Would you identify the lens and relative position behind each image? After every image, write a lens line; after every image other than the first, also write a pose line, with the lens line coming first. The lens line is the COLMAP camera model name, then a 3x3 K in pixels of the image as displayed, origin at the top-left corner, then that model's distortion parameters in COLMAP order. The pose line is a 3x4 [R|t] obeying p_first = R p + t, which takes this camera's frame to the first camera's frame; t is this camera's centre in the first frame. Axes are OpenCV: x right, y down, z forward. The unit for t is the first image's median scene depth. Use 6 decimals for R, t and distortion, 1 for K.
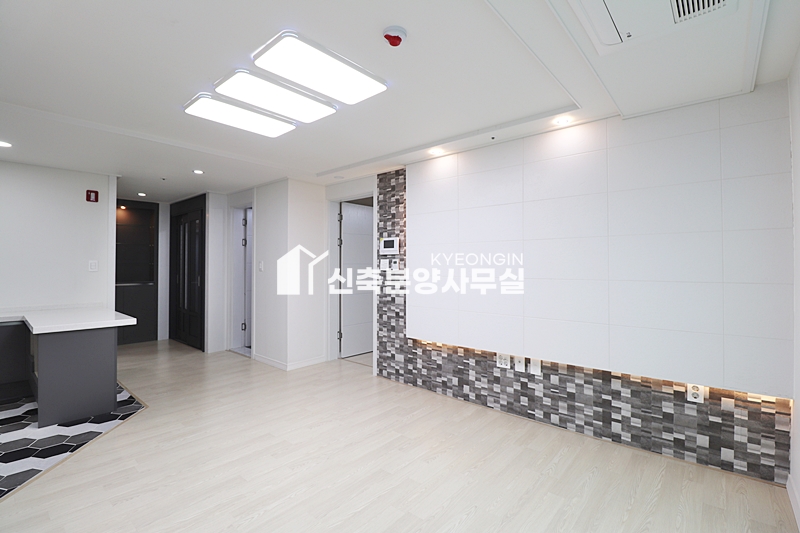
lens RADIAL K [[366.9, 0, 407.2], [0, 366.9, 261.1], [0, 0, 1]] dist [-0.006745, -0.010487]
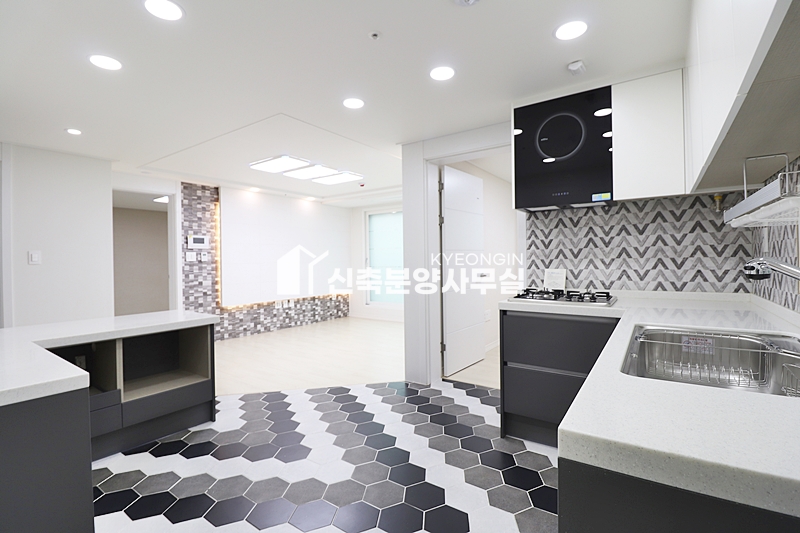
lens RADIAL K [[366.9, 0, 409.3], [0, 366.9, 261.1], [0, 0, 1]] dist [-0.006745, -0.010487]
pose [[-0.109752, -0.004635, 0.993948, -1.734698], [0.000588, 0.999989, 0.004729, 0.025065], [-0.993959, 0.001104, -0.109748, 0.492131]]
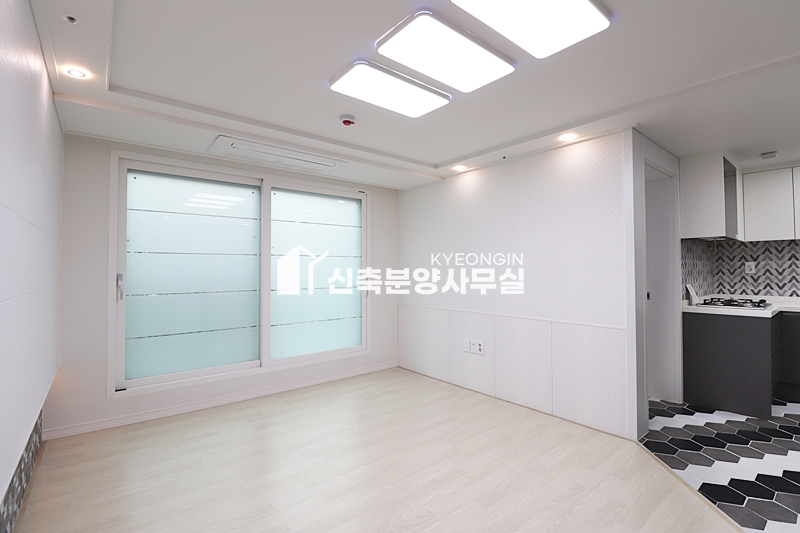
lens RADIAL K [[366.9, 0, 405.6], [0, 366.9, 259.8], [0, 0, 1]] dist [-0.006745, -0.010487]
pose [[-0.984841, 0.006243, 0.173349, -0.282992], [-0.000503, 0.999245, -0.038845, 0.017103], [-0.173460, -0.038343, -0.984094, 1.283000]]
